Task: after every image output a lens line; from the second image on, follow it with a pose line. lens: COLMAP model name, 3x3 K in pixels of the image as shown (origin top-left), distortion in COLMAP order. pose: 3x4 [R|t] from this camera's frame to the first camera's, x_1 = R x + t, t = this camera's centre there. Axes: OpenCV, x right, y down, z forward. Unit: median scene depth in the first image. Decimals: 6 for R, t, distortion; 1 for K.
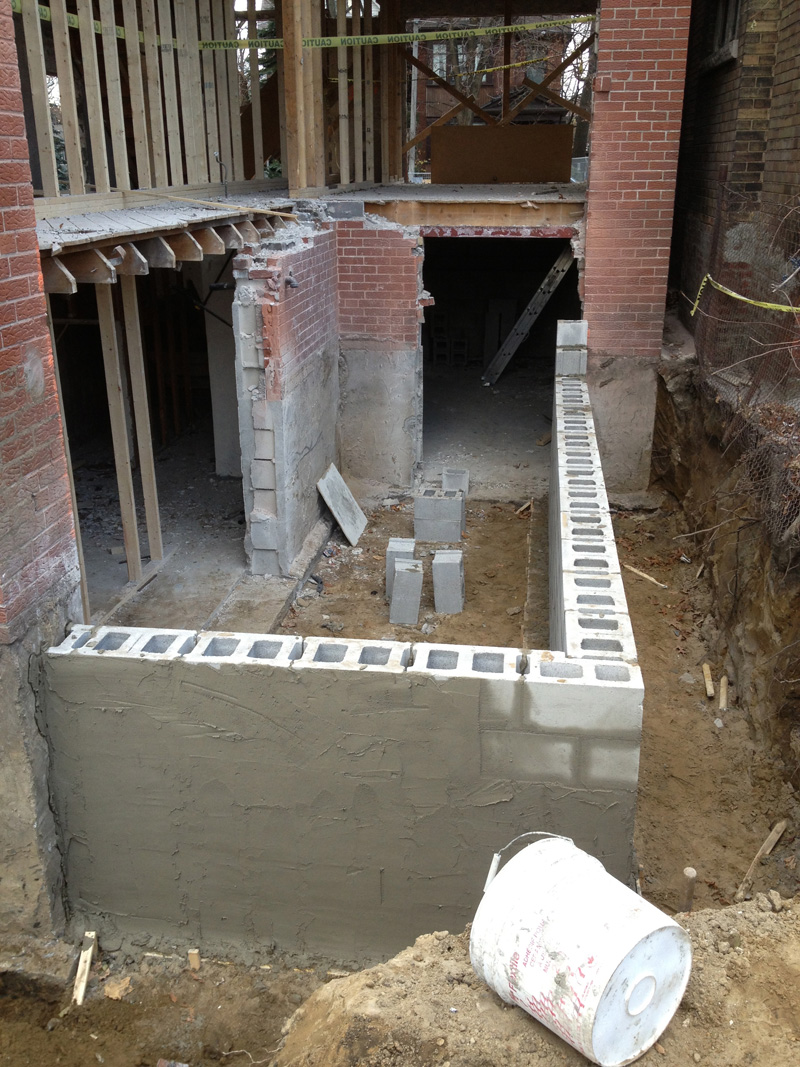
lens RADIAL K [[998.7, 0, 397.7], [0, 998.7, 526.2], [0, 0, 1]] dist [0.129107, -0.261131]
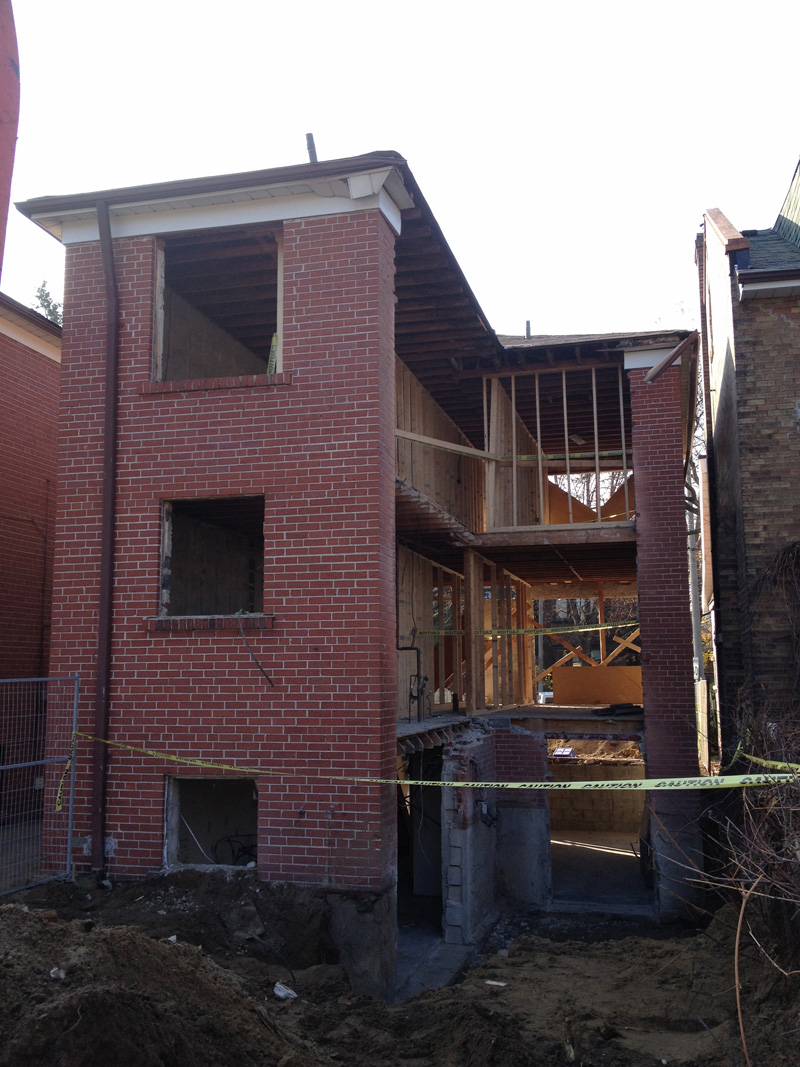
lens RADIAL K [[998.7, 0, 397.7], [0, 998.7, 526.2], [0, 0, 1]] dist [0.129107, -0.261131]
pose [[0.991770, -0.021127, -0.126274, -0.001638], [-0.041247, 0.880981, -0.471350, 0.216998], [0.121203, 0.472680, 0.872860, -0.712735]]
